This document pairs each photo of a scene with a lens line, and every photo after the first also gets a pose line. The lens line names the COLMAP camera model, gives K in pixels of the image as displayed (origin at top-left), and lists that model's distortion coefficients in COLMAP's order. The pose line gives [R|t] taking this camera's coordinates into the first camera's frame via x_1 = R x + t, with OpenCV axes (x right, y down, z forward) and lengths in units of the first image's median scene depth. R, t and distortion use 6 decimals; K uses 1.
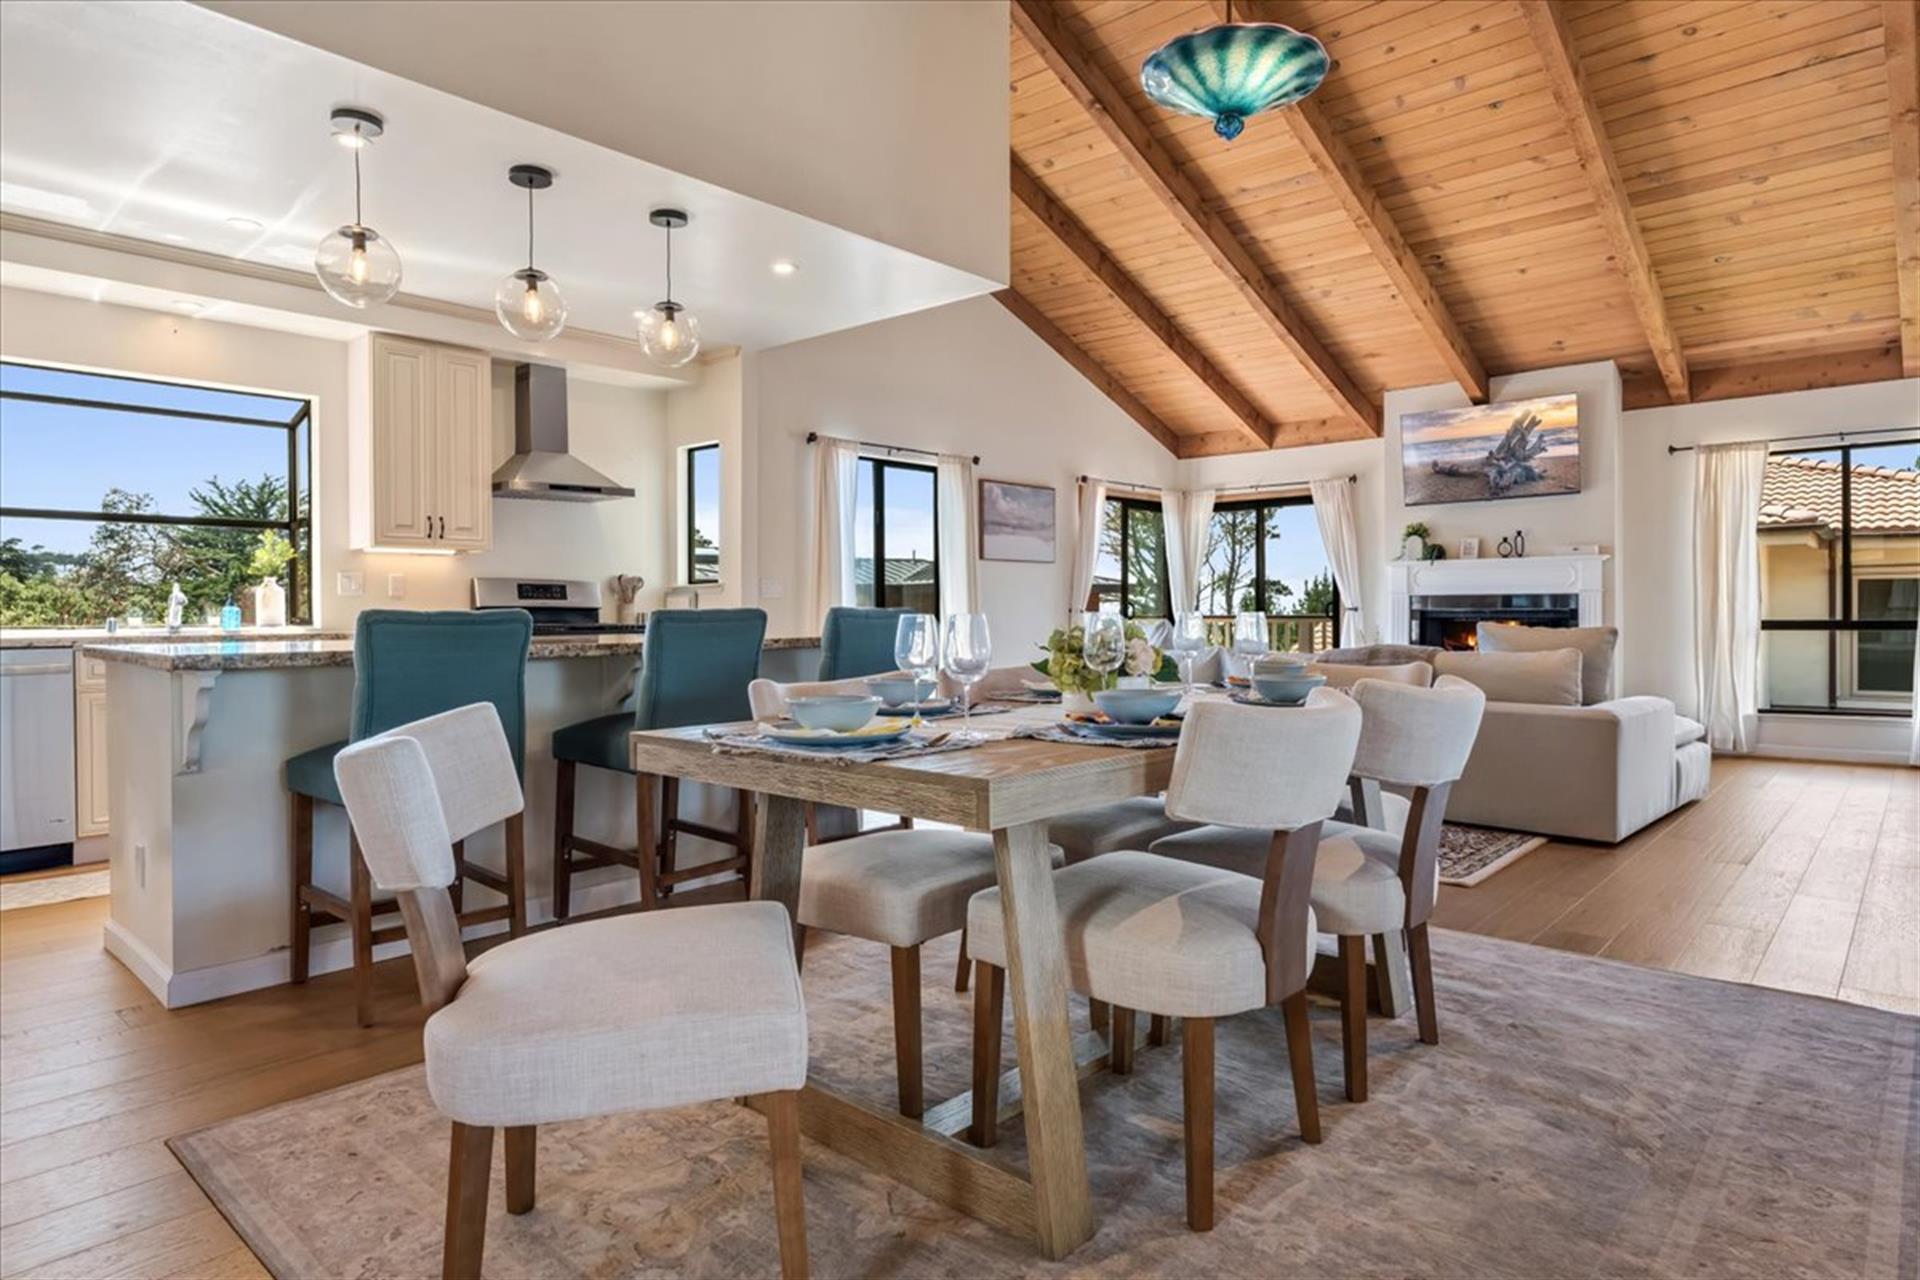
lens RADIAL K [[1105.0, 0, 951.2], [0, 1105.0, 637.3], [0, 0, 1]] dist [-0.002997, 0.000904]
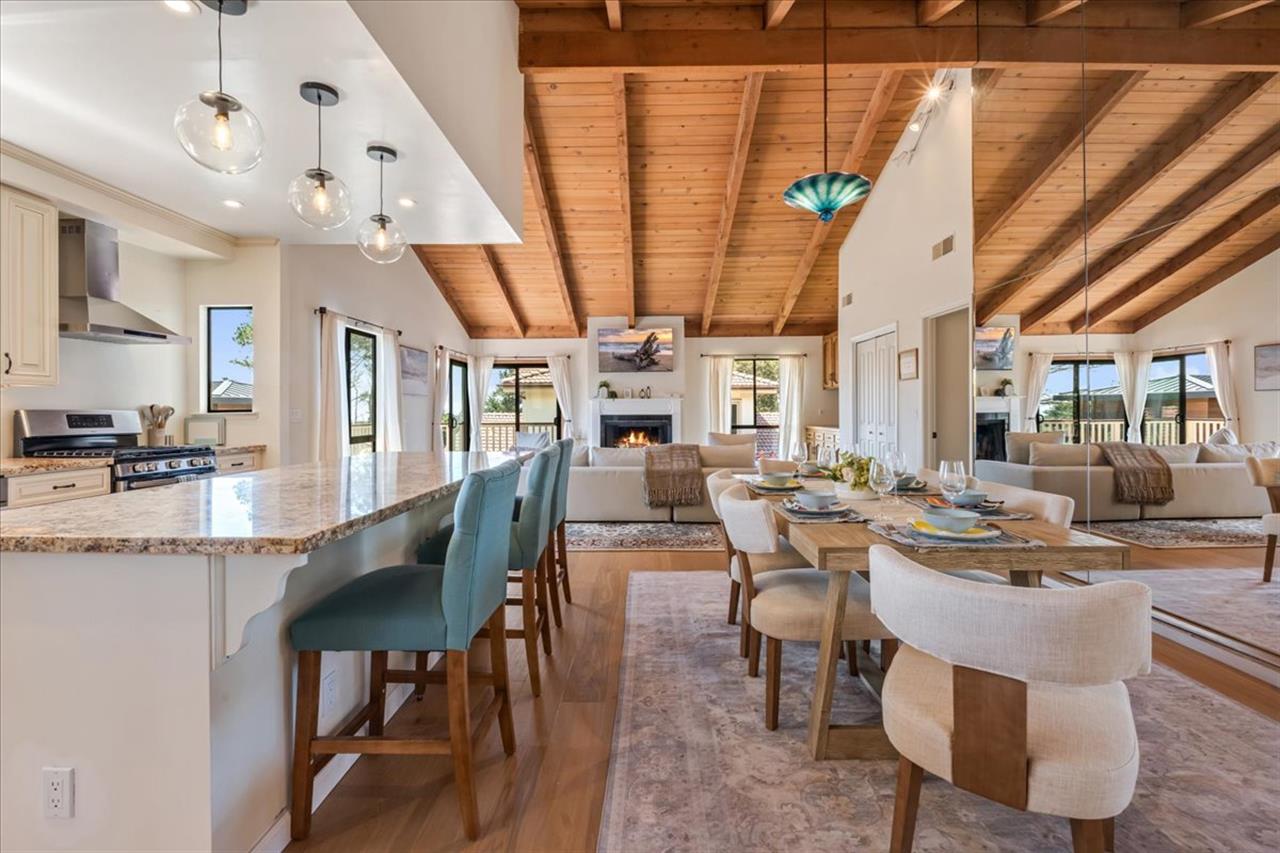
lens RADIAL K [[567.6, 0, 641.9], [0, 567.6, 418.9], [0, 0, 1]] dist [-0.001470, 0.000032]
pose [[0.746234, -0.008754, 0.665626, -0.299229], [0.016461, 0.999850, -0.005305, -0.027757], [-0.665480, 0.014916, 0.746266, 0.168352]]
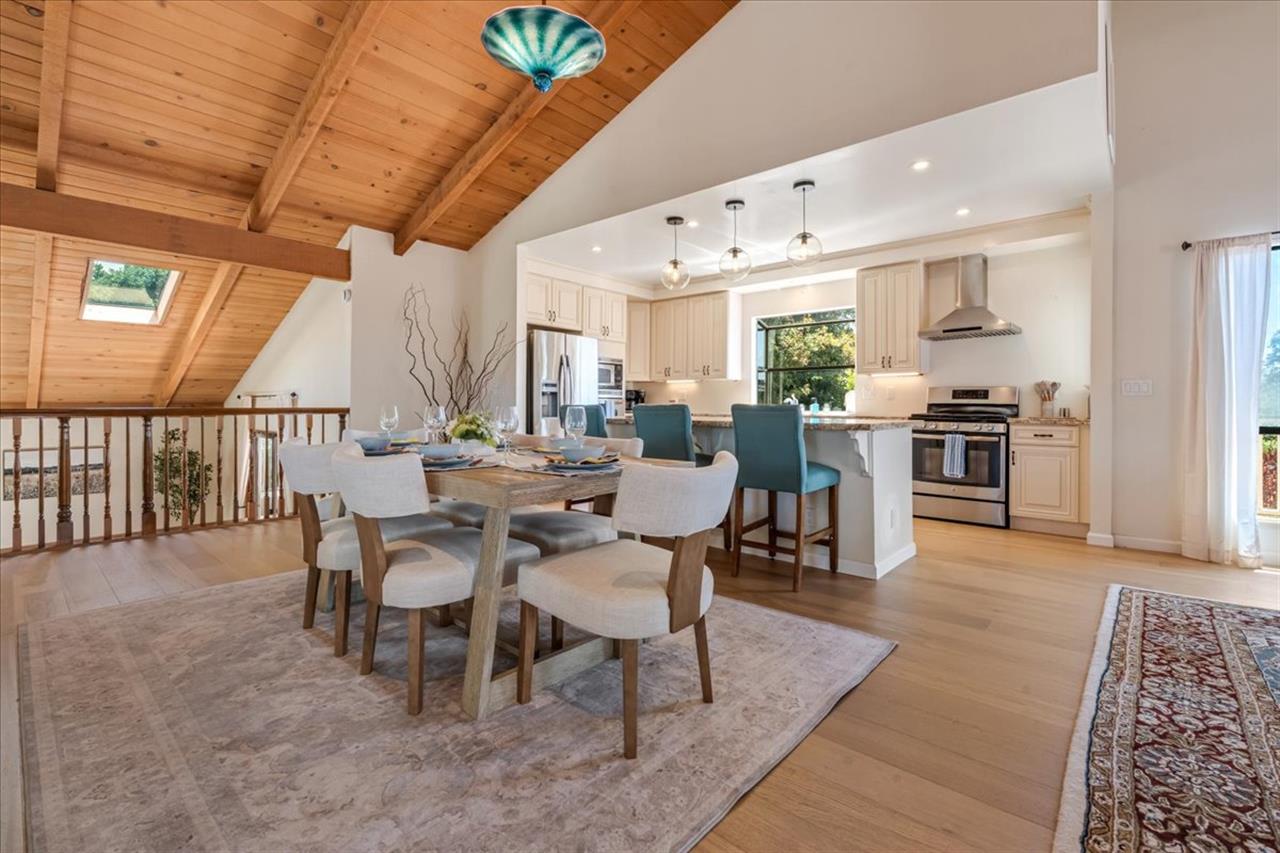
lens RADIAL K [[567.6, 0, 641.9], [0, 567.6, 418.9], [0, 0, 1]] dist [-0.001470, 0.000032]
pose [[0.001243, 0.028539, -0.999592, 0.414371], [-0.025985, 0.999256, 0.028497, -0.014429], [0.999662, 0.025939, 0.001984, 0.460242]]
